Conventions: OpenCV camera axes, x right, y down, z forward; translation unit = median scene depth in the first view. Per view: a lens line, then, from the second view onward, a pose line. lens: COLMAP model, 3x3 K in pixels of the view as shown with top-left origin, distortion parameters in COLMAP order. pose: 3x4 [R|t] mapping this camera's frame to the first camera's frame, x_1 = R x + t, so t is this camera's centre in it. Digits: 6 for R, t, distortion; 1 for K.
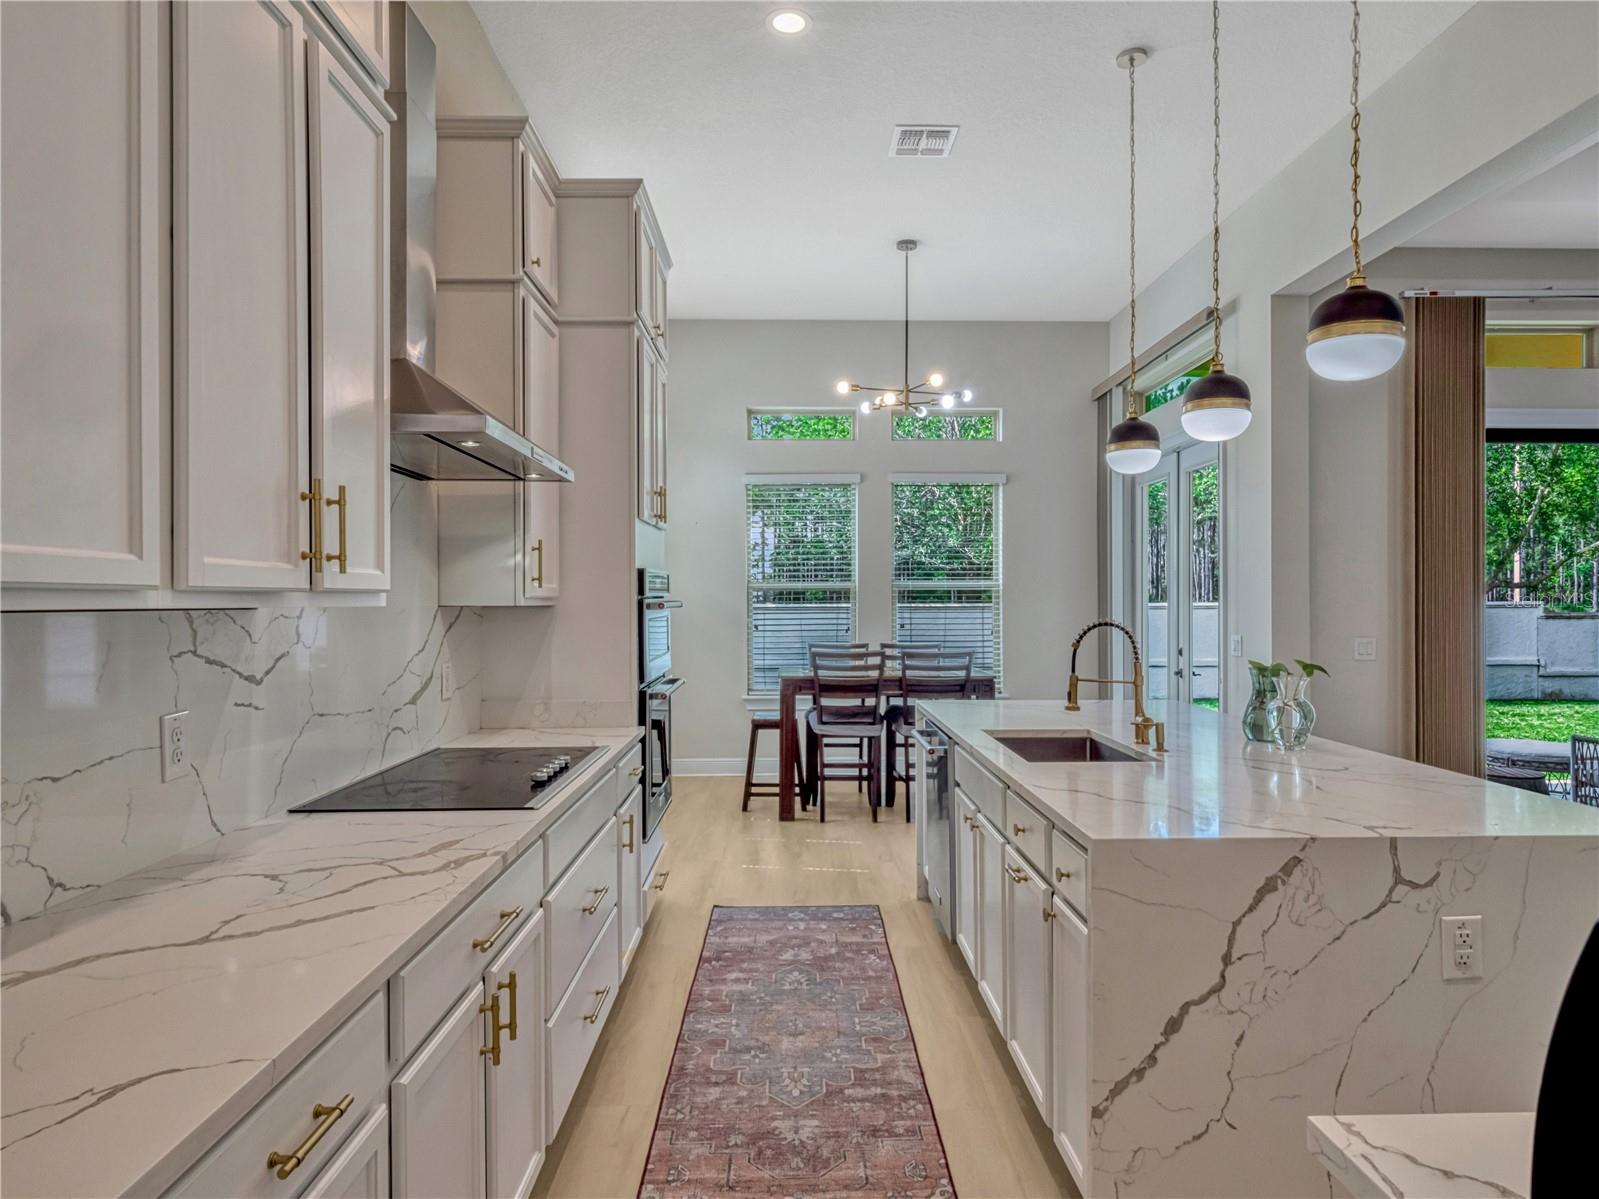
lens RADIAL K [[955.8, 0, 813.3], [0, 955.8, 605.1], [0, 0, 1]] dist [0.023706, -0.025027]
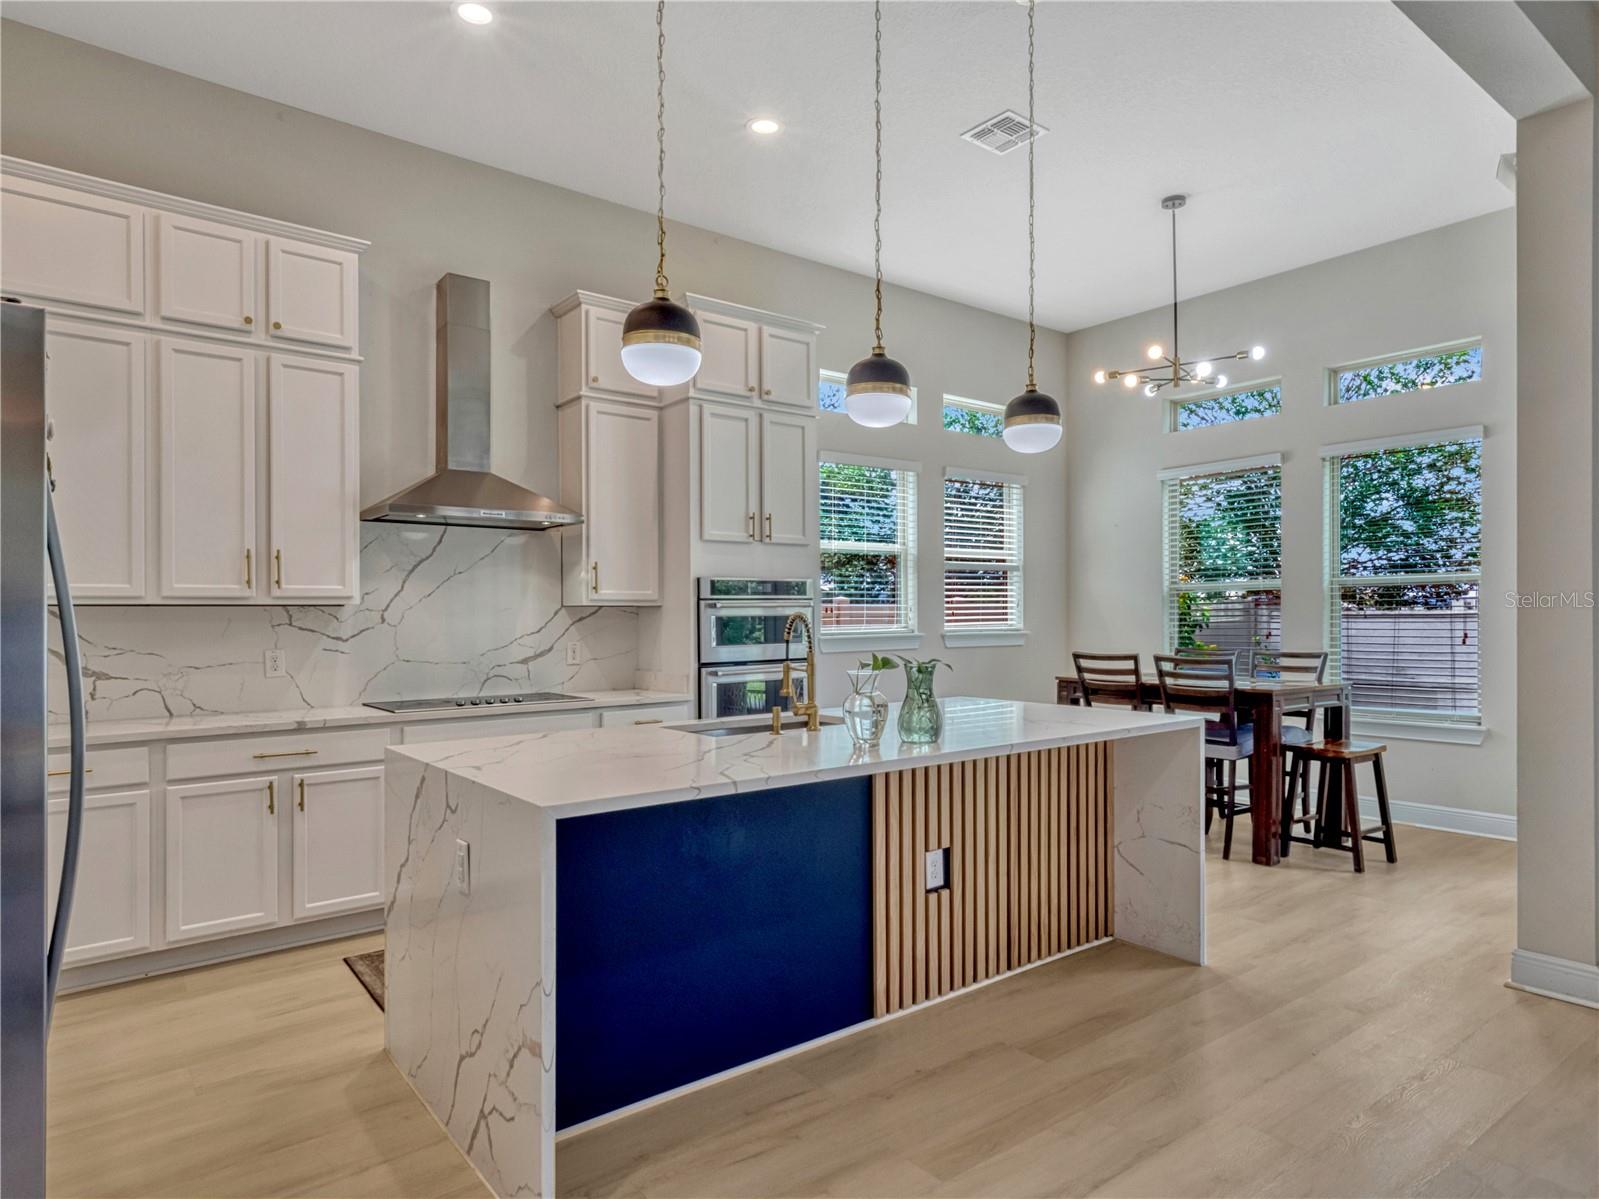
lens RADIAL K [[951.7, 0, 815.7], [0, 951.7, 616.8], [0, 0, 1]] dist [0.015640, -0.000035]
pose [[0.601757, -0.002989, -0.798673, 0.781378], [0.002879, 0.999995, -0.001573, 0.015266], [0.798674, -0.001353, 0.601763, 0.250714]]
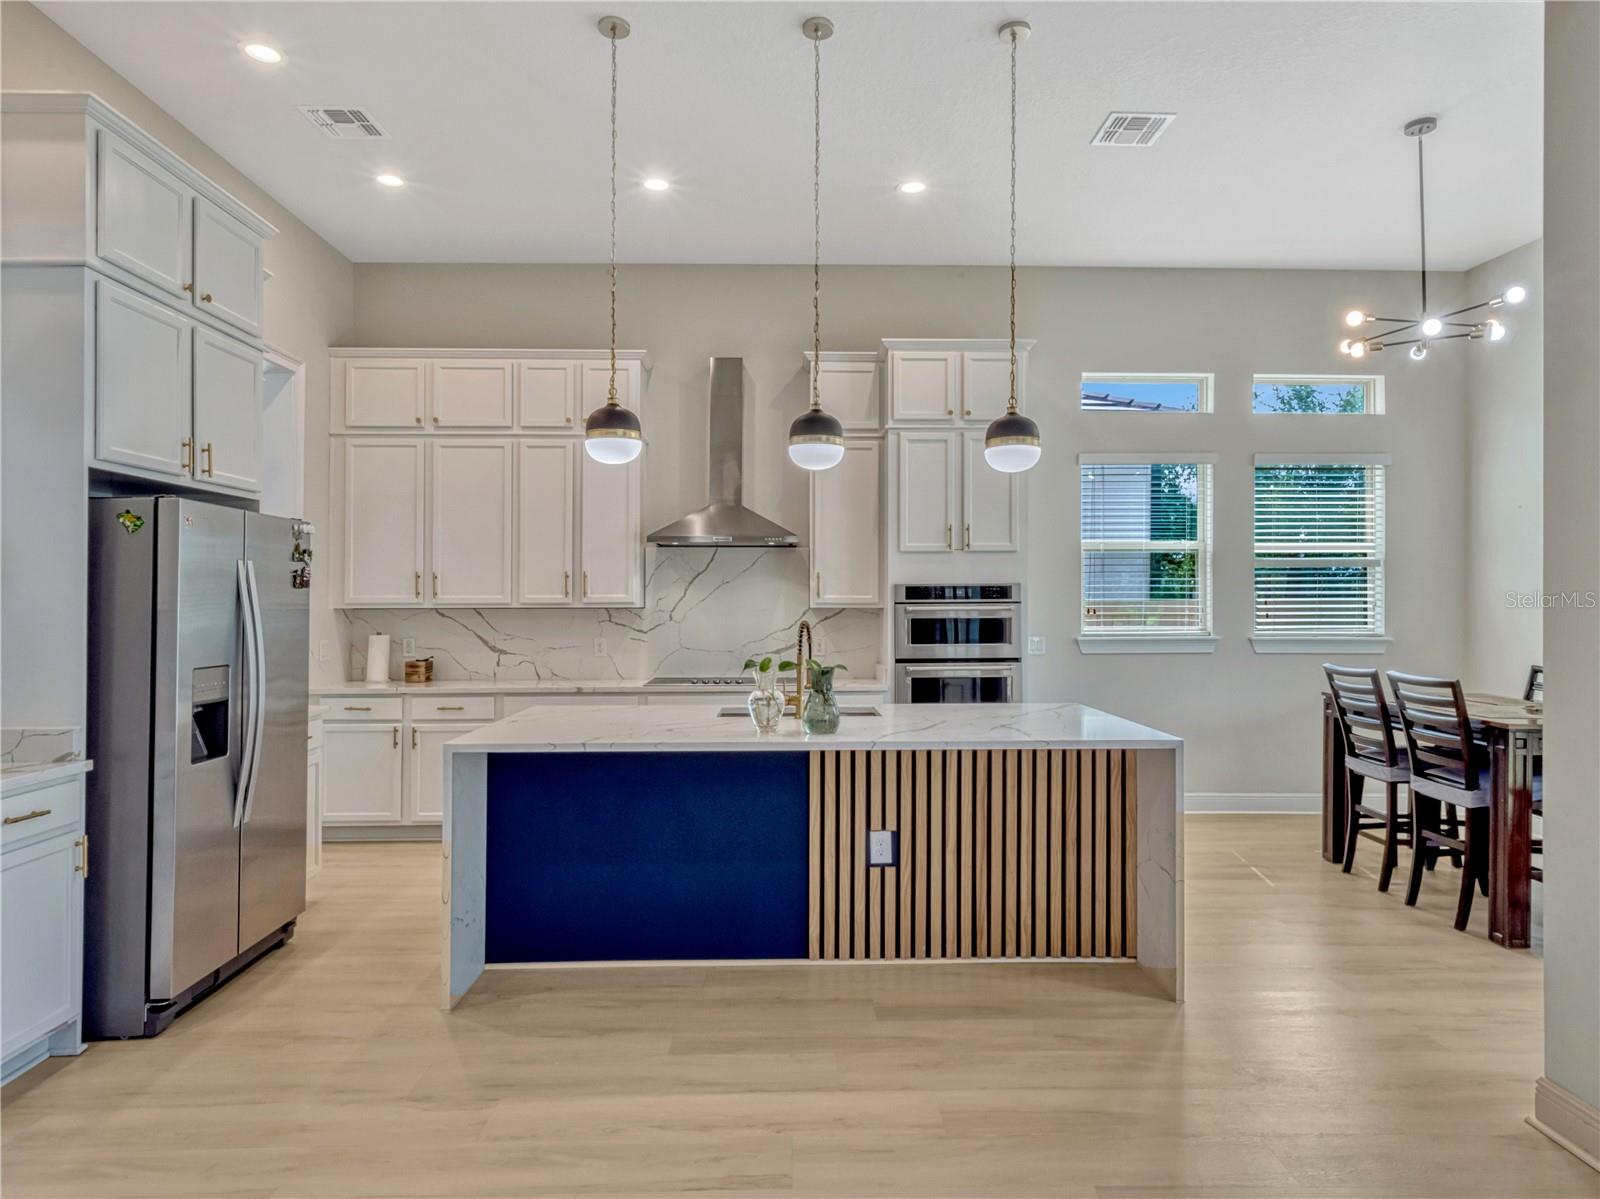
lens RADIAL K [[956.4, 0, 813.8], [0, 956.4, 605.1], [0, 0, 1]] dist [0.023706, -0.025027]
pose [[0.002328, 0.000992, -0.999997, 1.079727], [-0.004687, 0.999989, 0.000981, -0.005063], [0.999986, 0.004685, 0.002333, 0.681017]]
